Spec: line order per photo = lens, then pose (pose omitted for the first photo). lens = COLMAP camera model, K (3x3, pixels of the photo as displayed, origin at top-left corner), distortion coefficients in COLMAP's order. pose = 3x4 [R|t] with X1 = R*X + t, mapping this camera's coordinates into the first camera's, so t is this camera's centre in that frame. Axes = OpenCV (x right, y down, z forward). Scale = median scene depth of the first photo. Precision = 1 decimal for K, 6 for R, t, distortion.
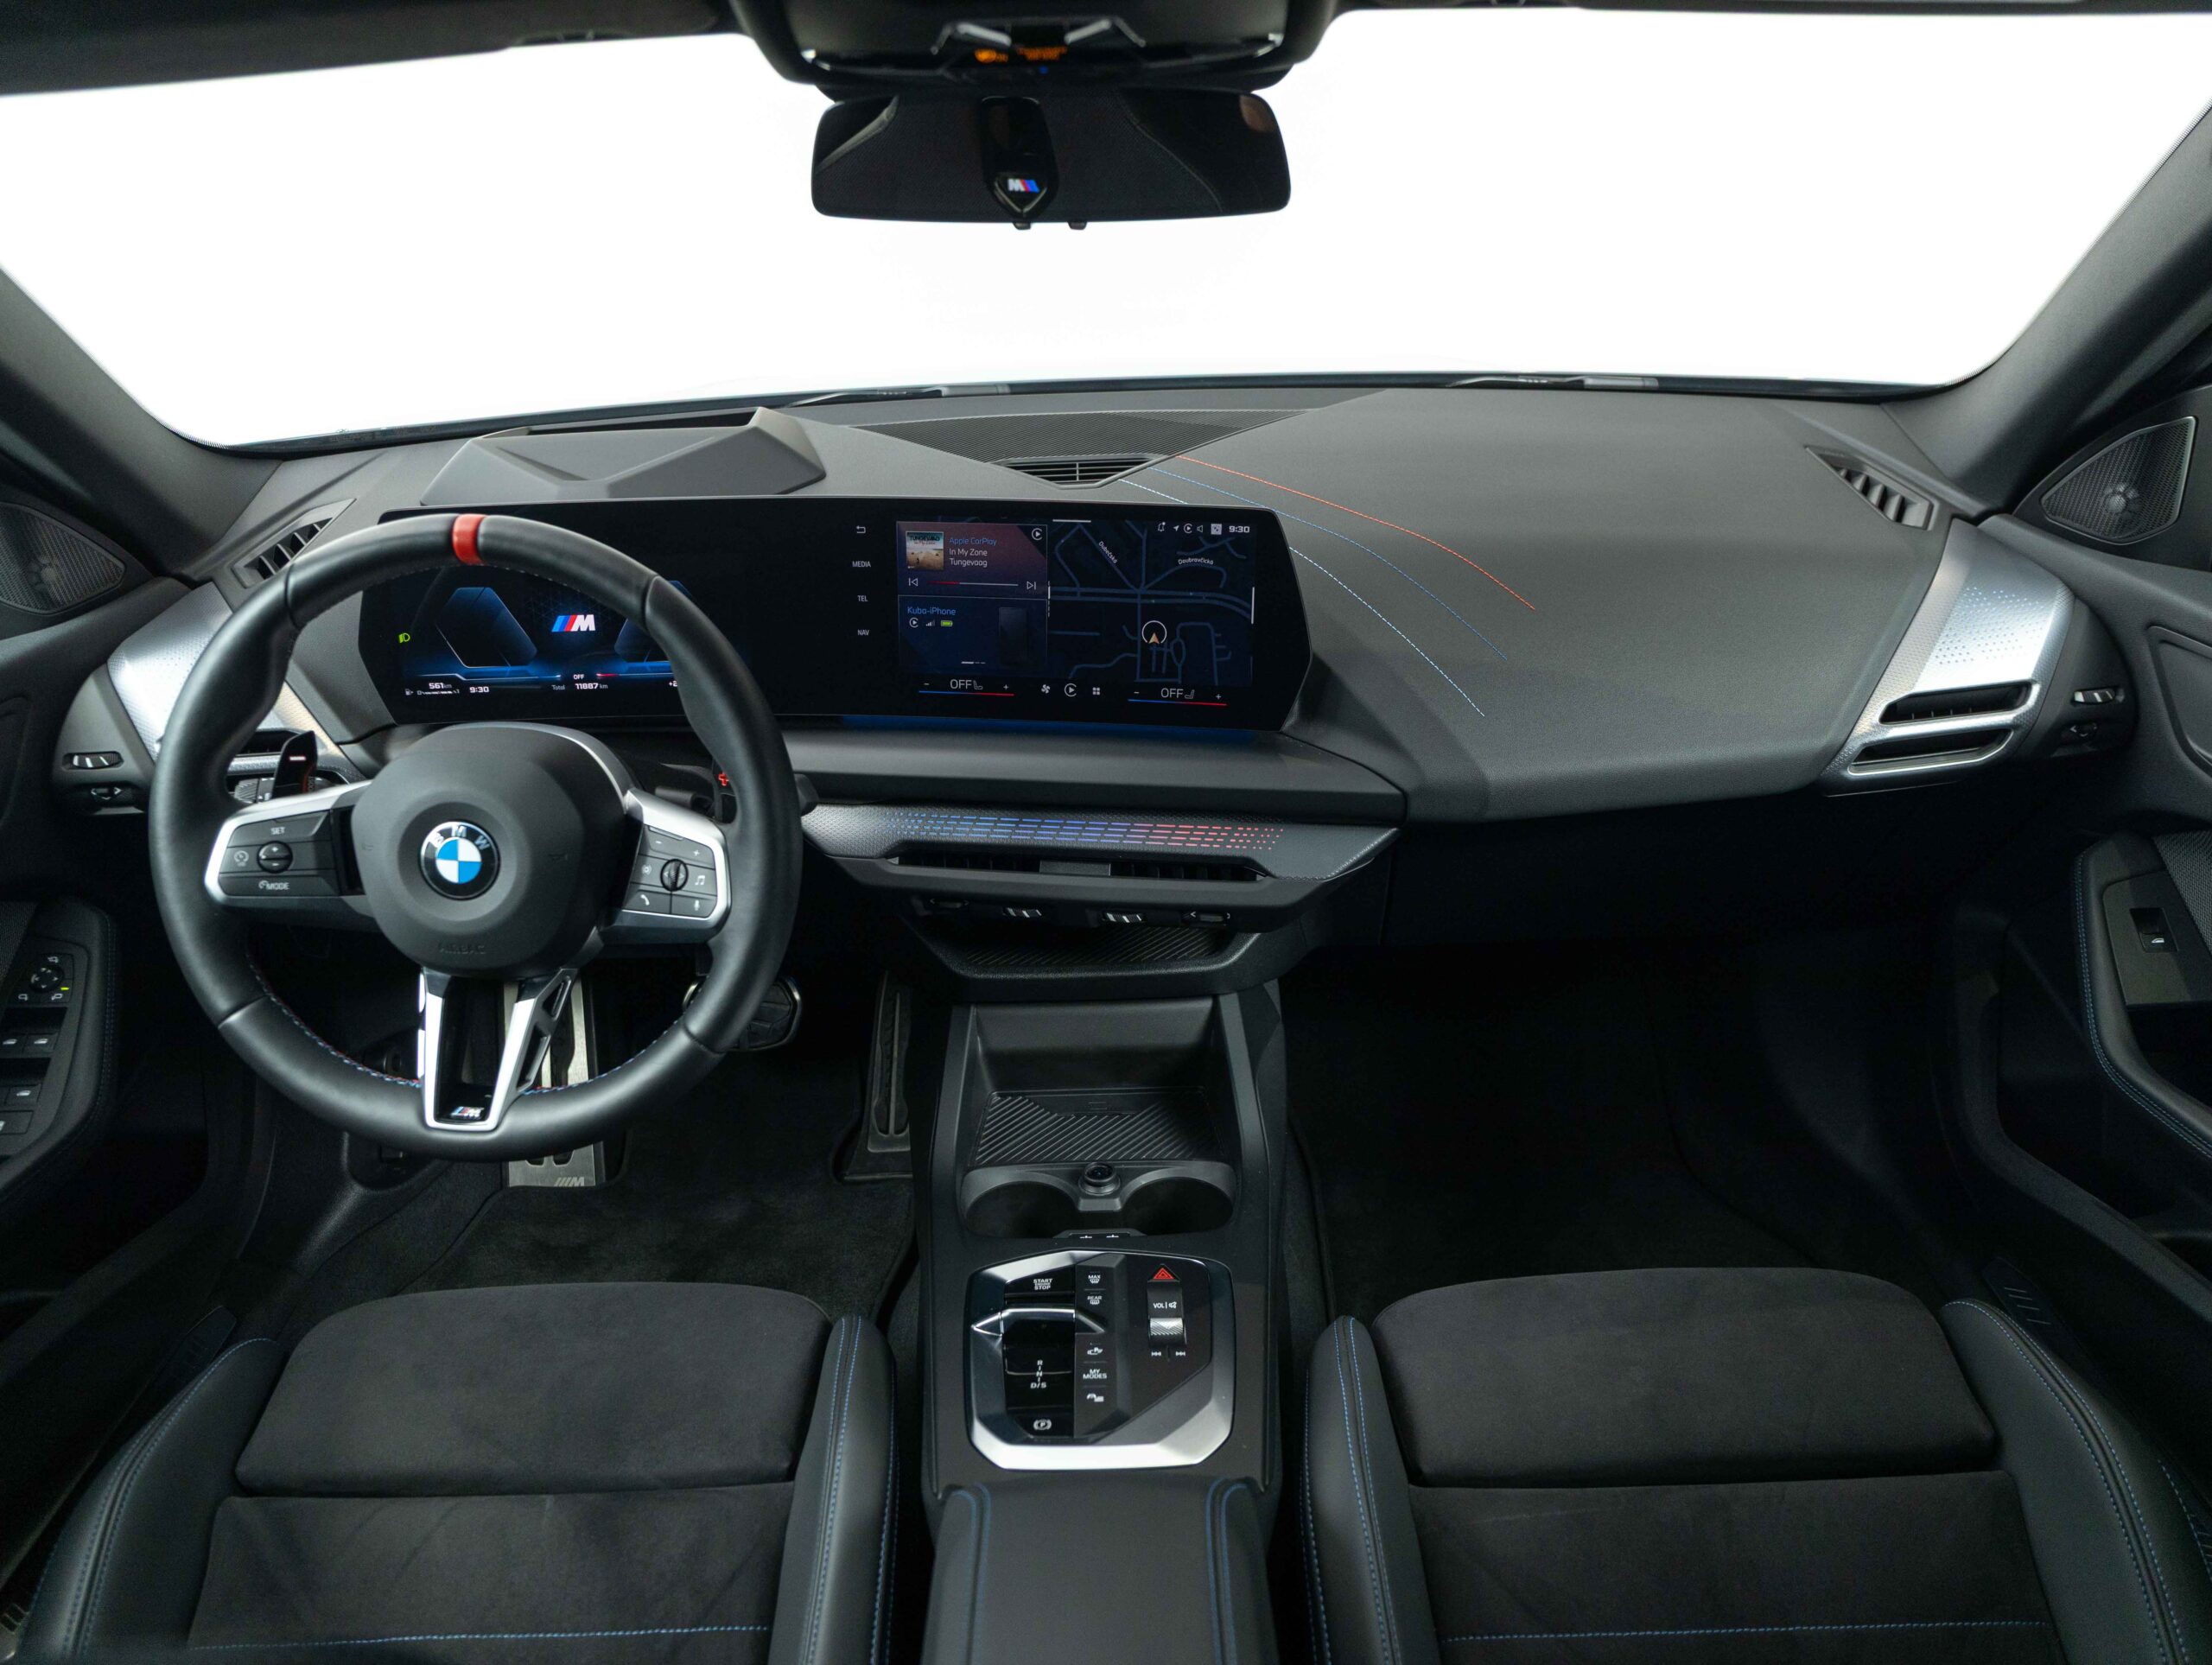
lens RADIAL K [[1475.5, 0, 1106.4], [0, 1475.5, 833.3], [0, 0, 1]] dist [0.001915, 0.000154]
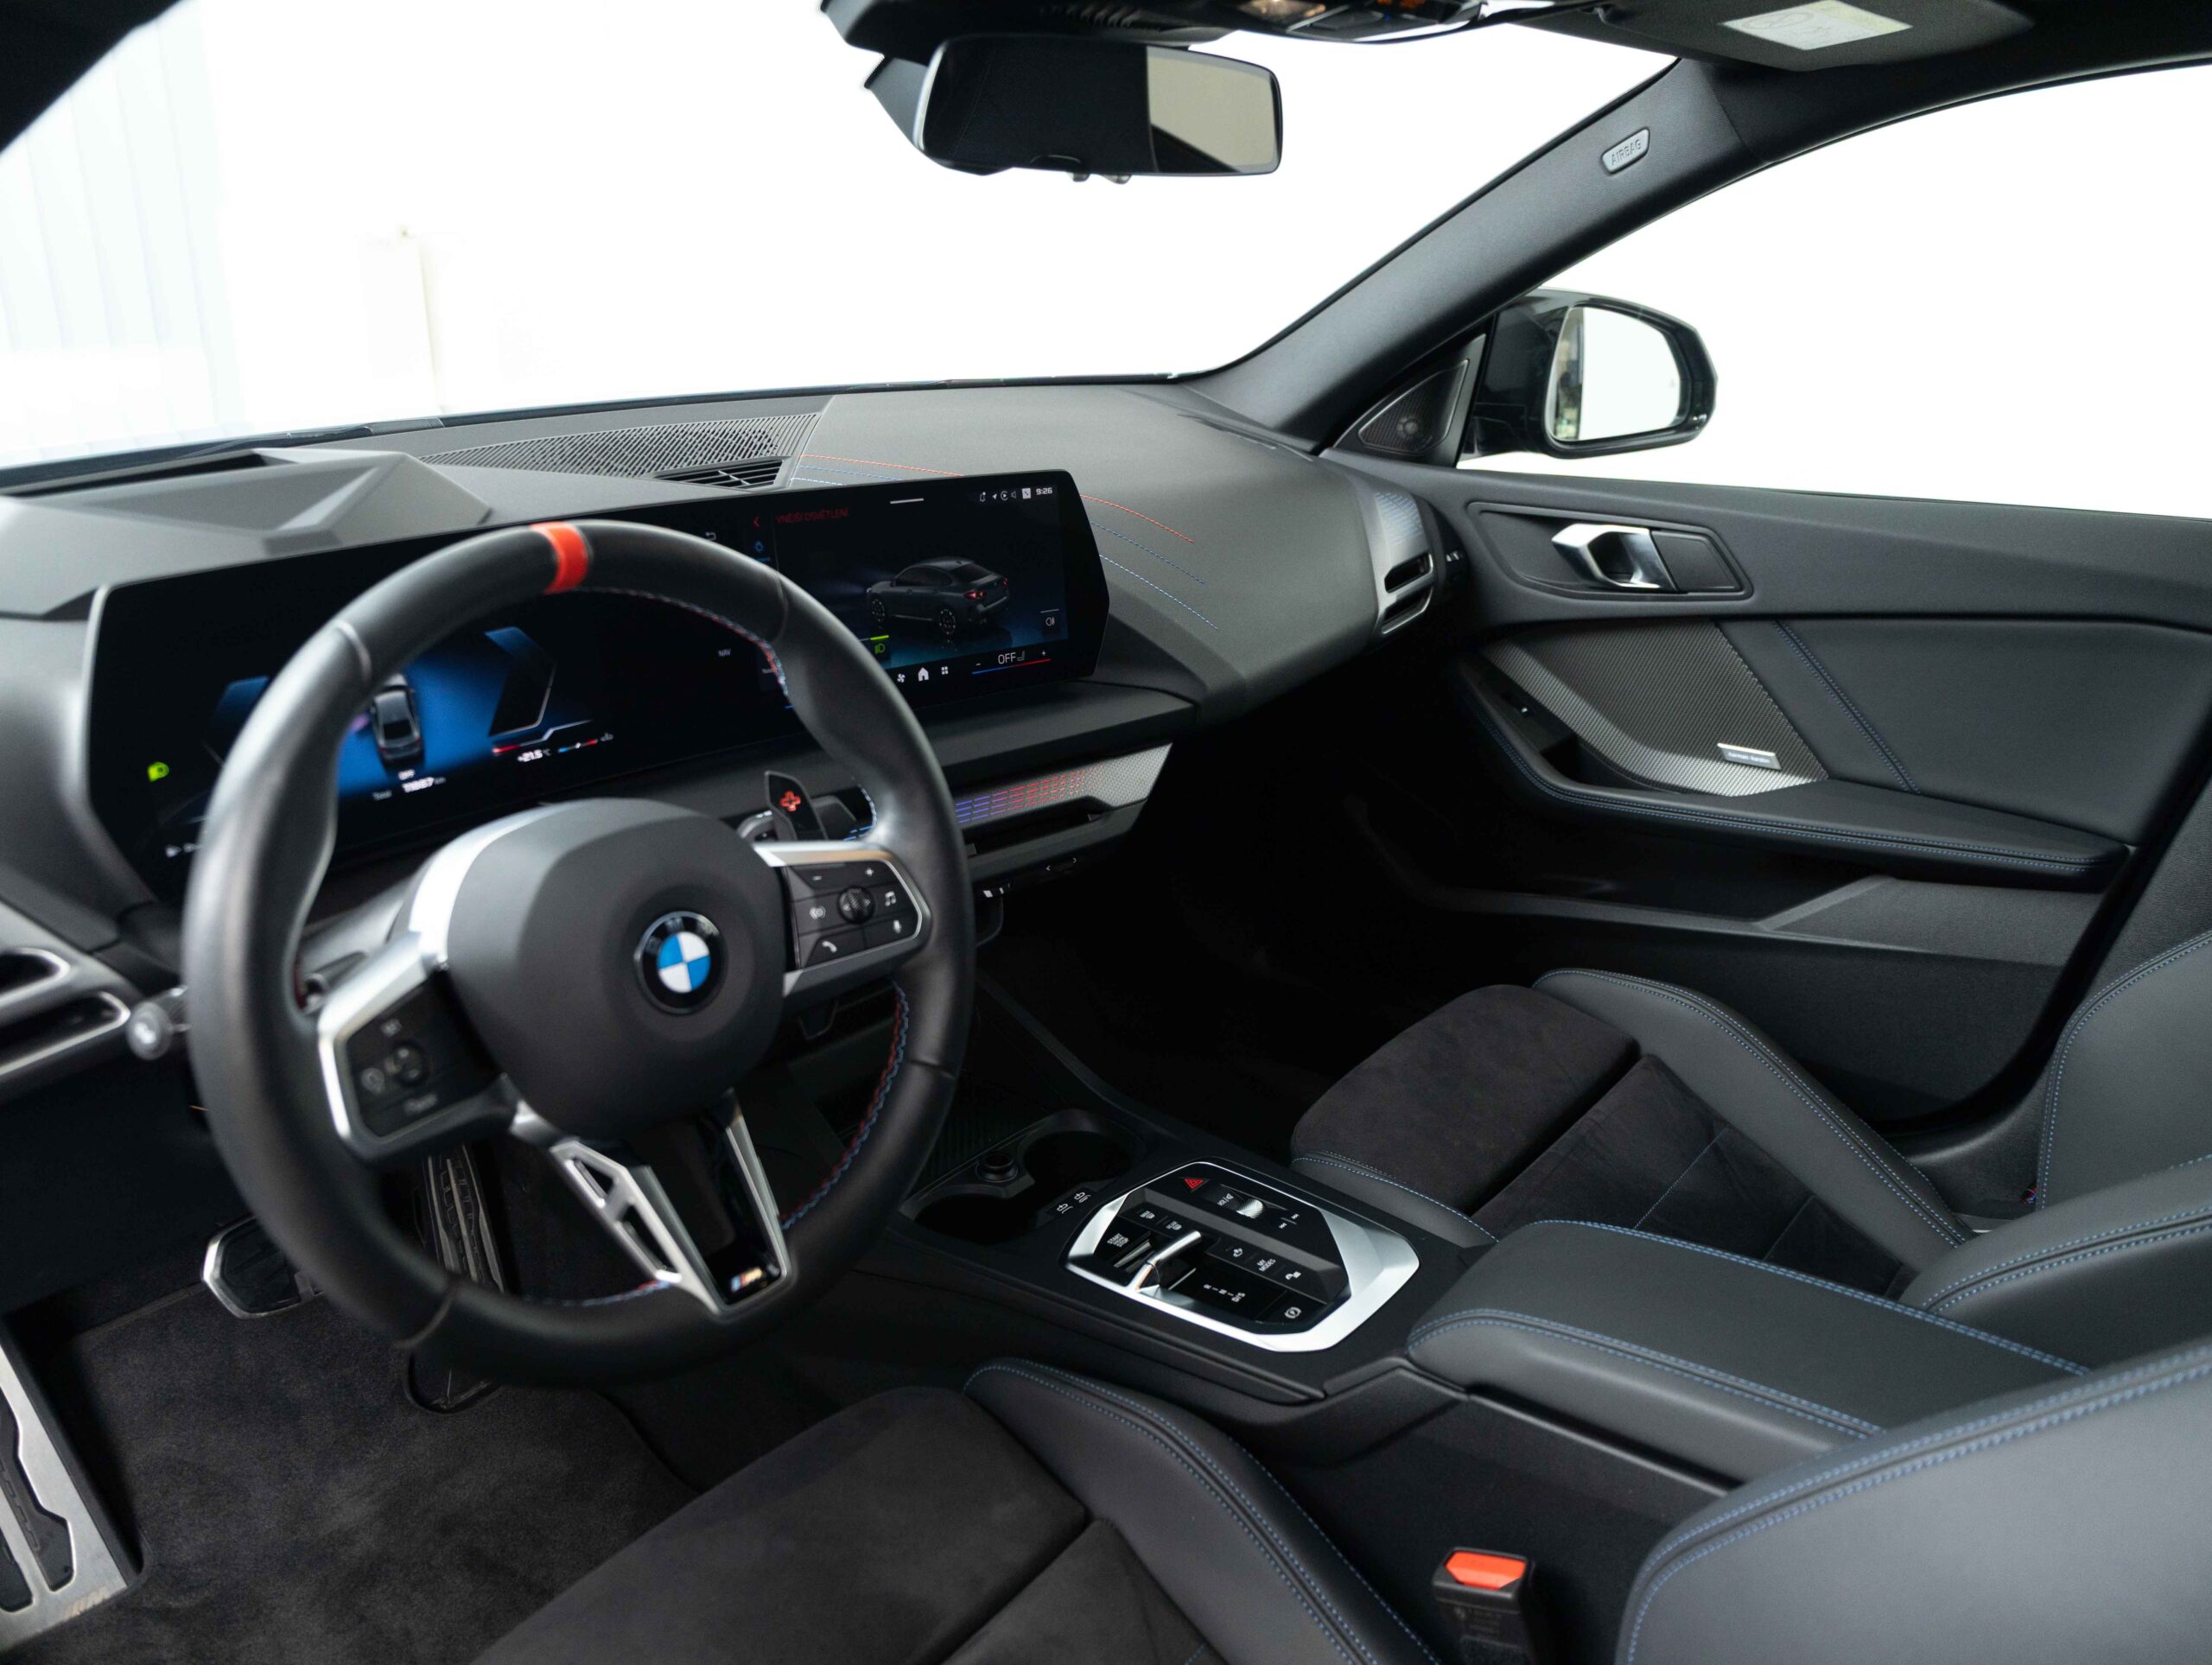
lens RADIAL K [[1475.5, 0, 1028.5], [0, 1475.5, 840.5], [0, 0, 1]] dist [0.001915, 0.000154]
pose [[0.703786, -0.248208, 0.665641, -0.677684], [0.281138, 0.957796, 0.059900, -0.031637], [-0.652416, 0.144980, 0.743864, 0.250576]]
